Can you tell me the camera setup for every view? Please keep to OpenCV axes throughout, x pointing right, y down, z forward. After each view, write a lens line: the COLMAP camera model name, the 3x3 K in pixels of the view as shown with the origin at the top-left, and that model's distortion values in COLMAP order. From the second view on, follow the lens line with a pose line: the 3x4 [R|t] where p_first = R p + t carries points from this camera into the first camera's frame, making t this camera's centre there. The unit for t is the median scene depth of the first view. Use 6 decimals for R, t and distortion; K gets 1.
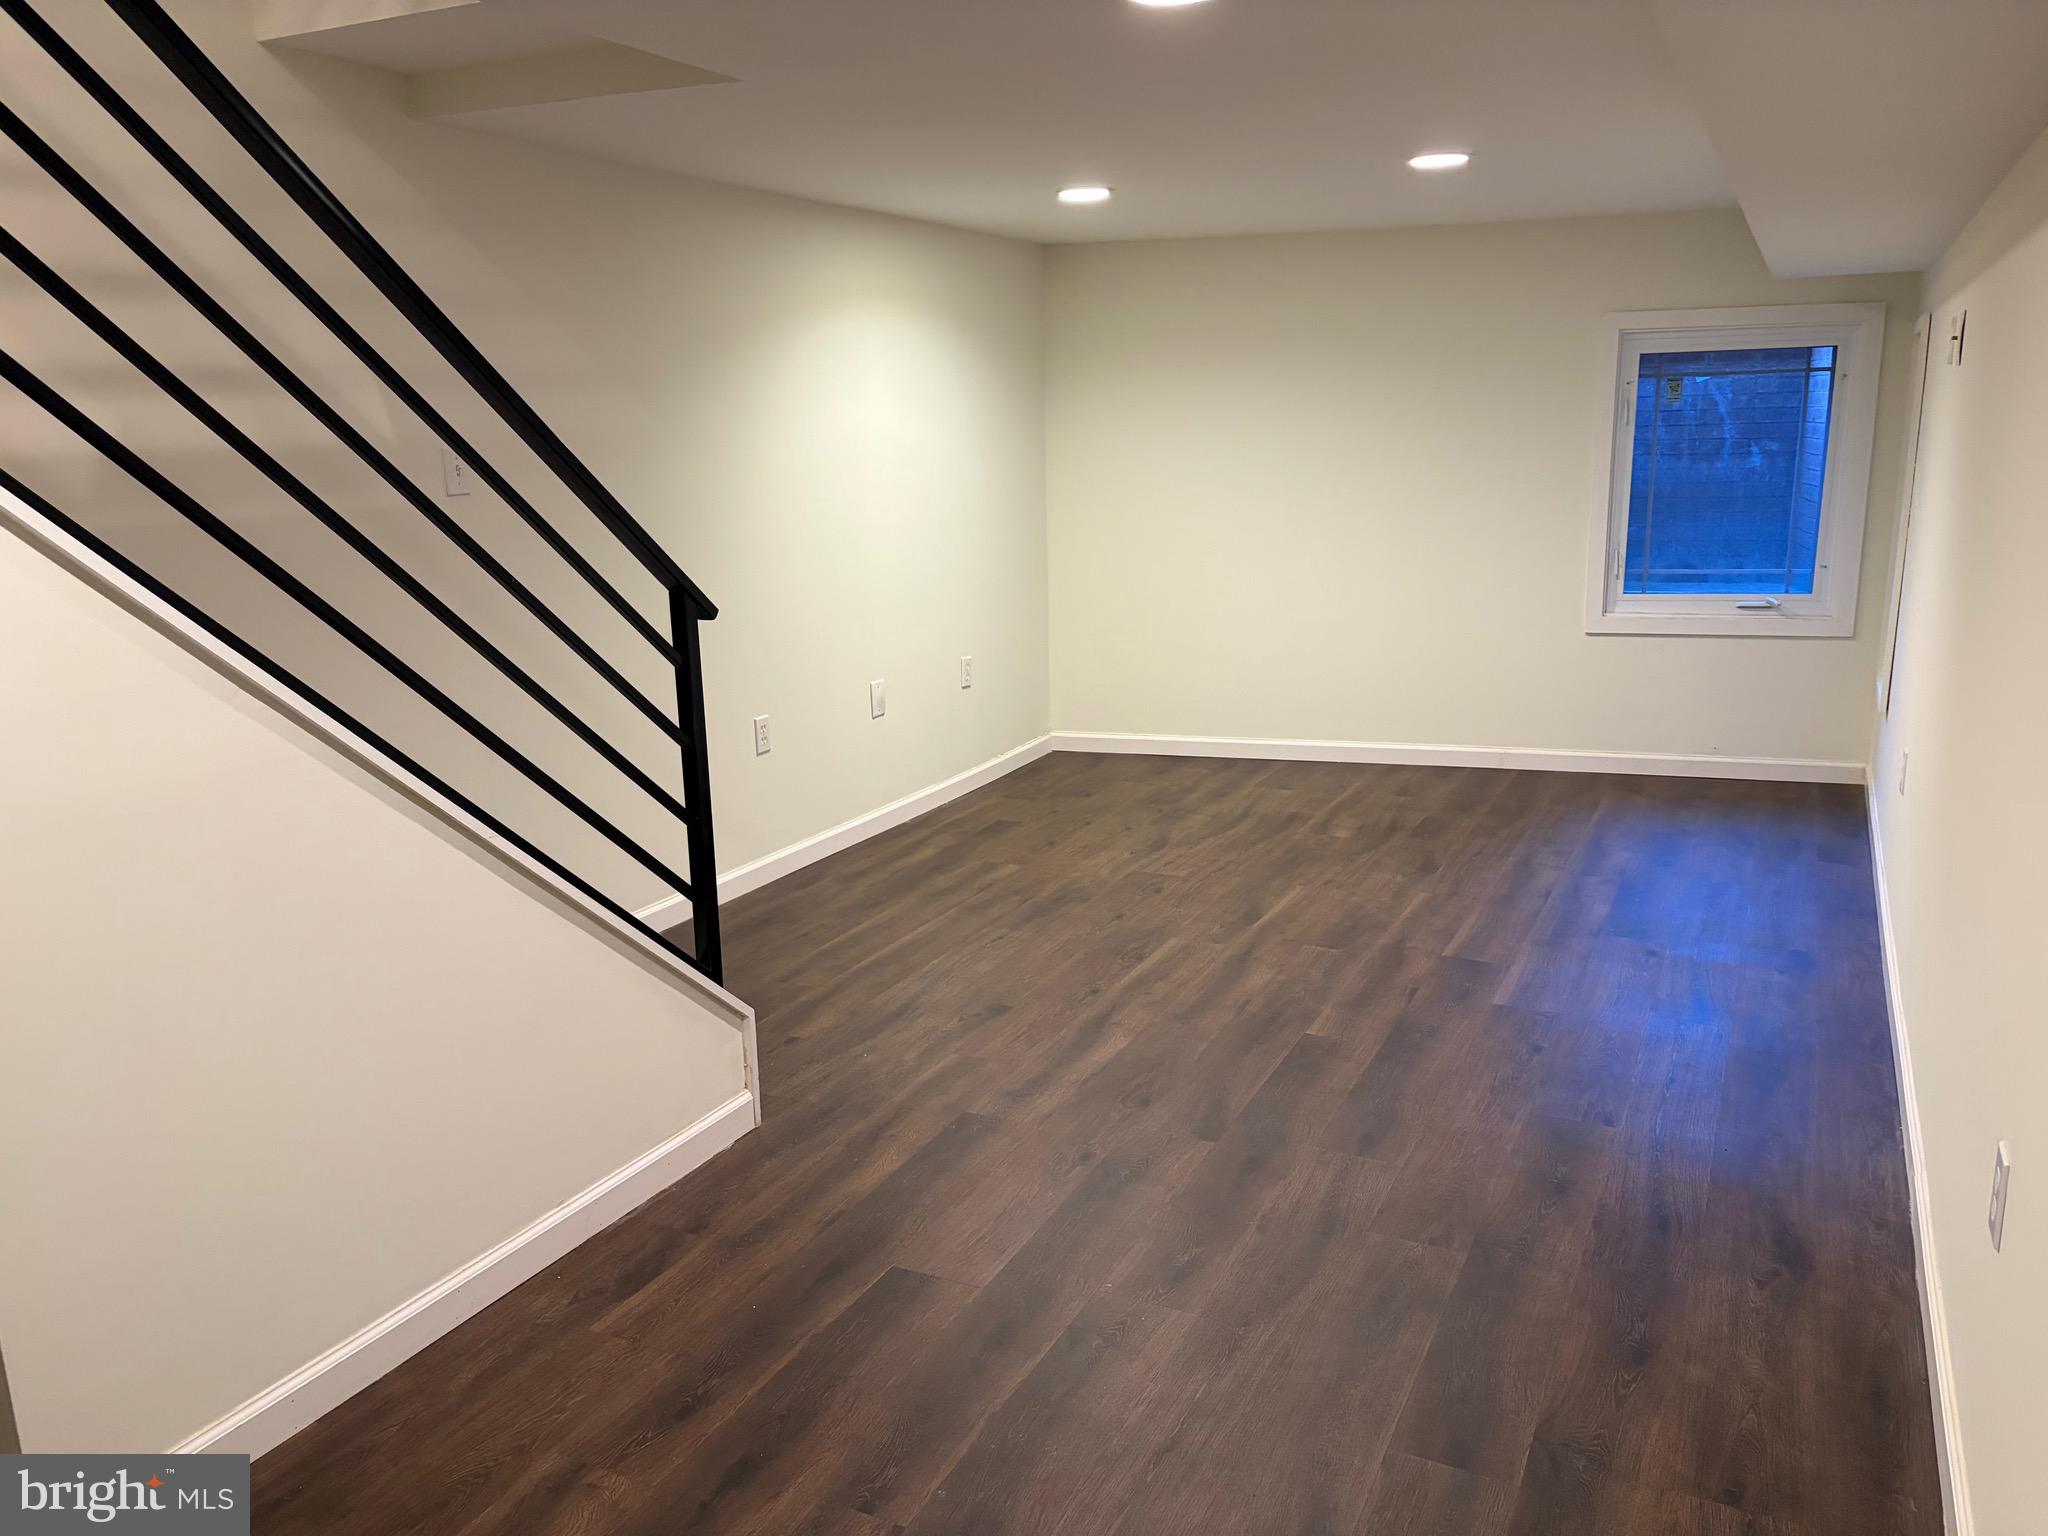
lens RADIAL K [[1568.1, 0, 1009.5], [0, 1568.1, 763.6], [0, 0, 1]] dist [0.099275, -0.112096]
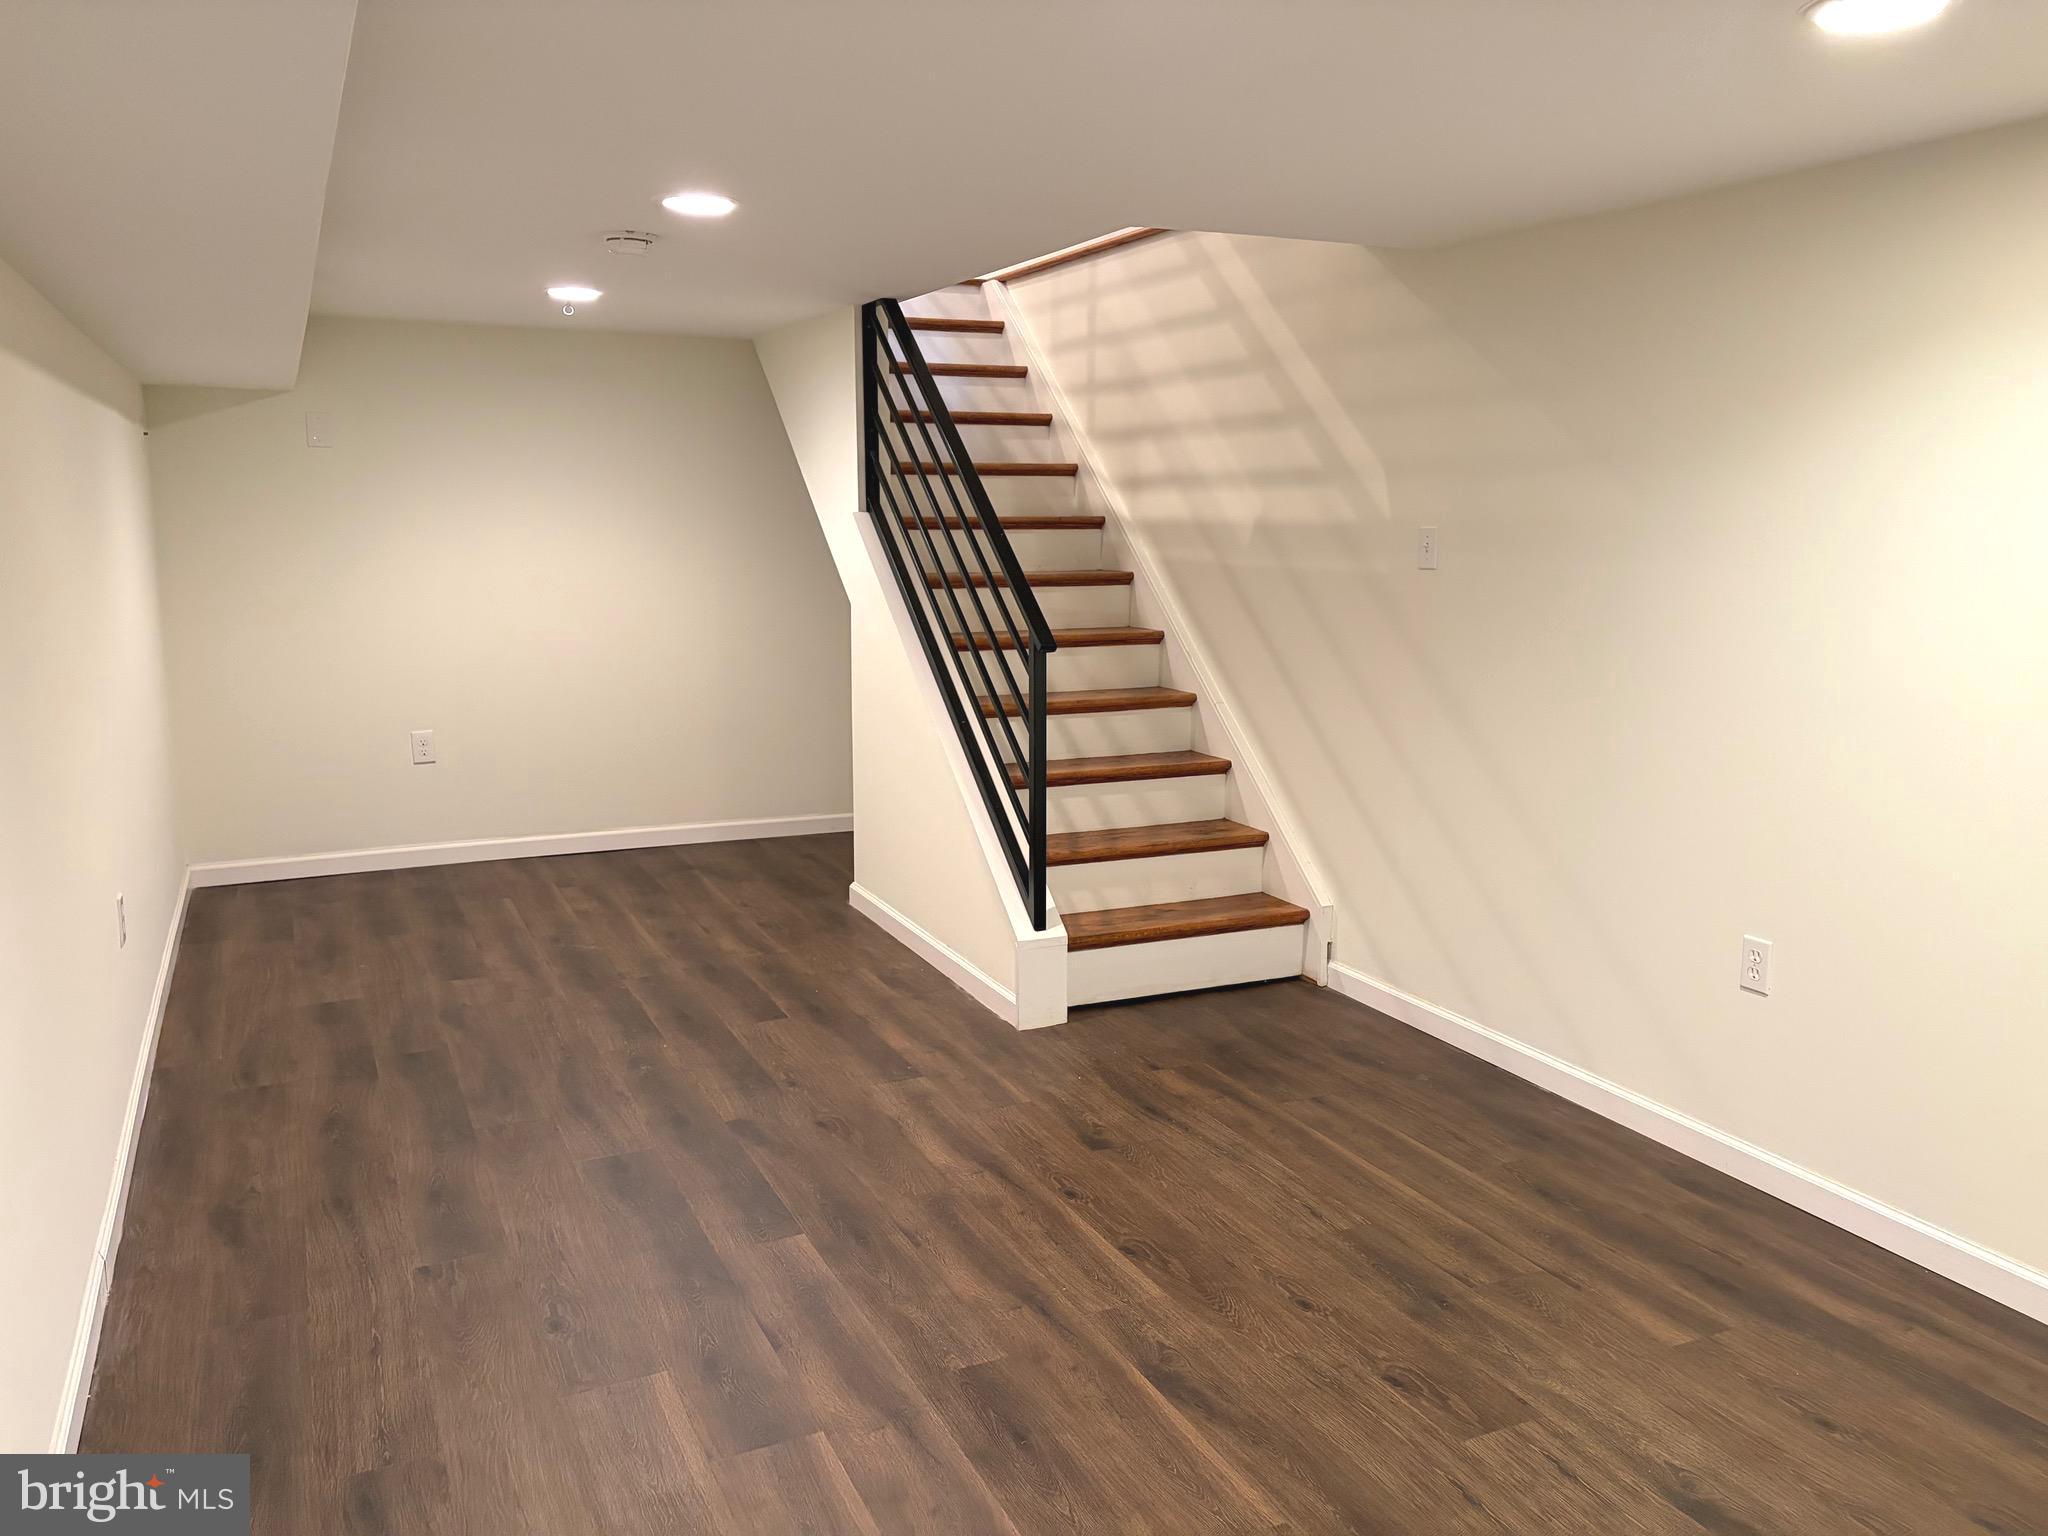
lens RADIAL K [[1568.1, 0, 1009.5], [0, 1568.1, 763.6], [0, 0, 1]] dist [0.099275, -0.112096]
pose [[-0.625809, 0.145243, -0.766333, 0.697486], [-0.158012, 0.938528, 0.306916, -0.324862], [0.763803, 0.313161, -0.564390, 1.418719]]
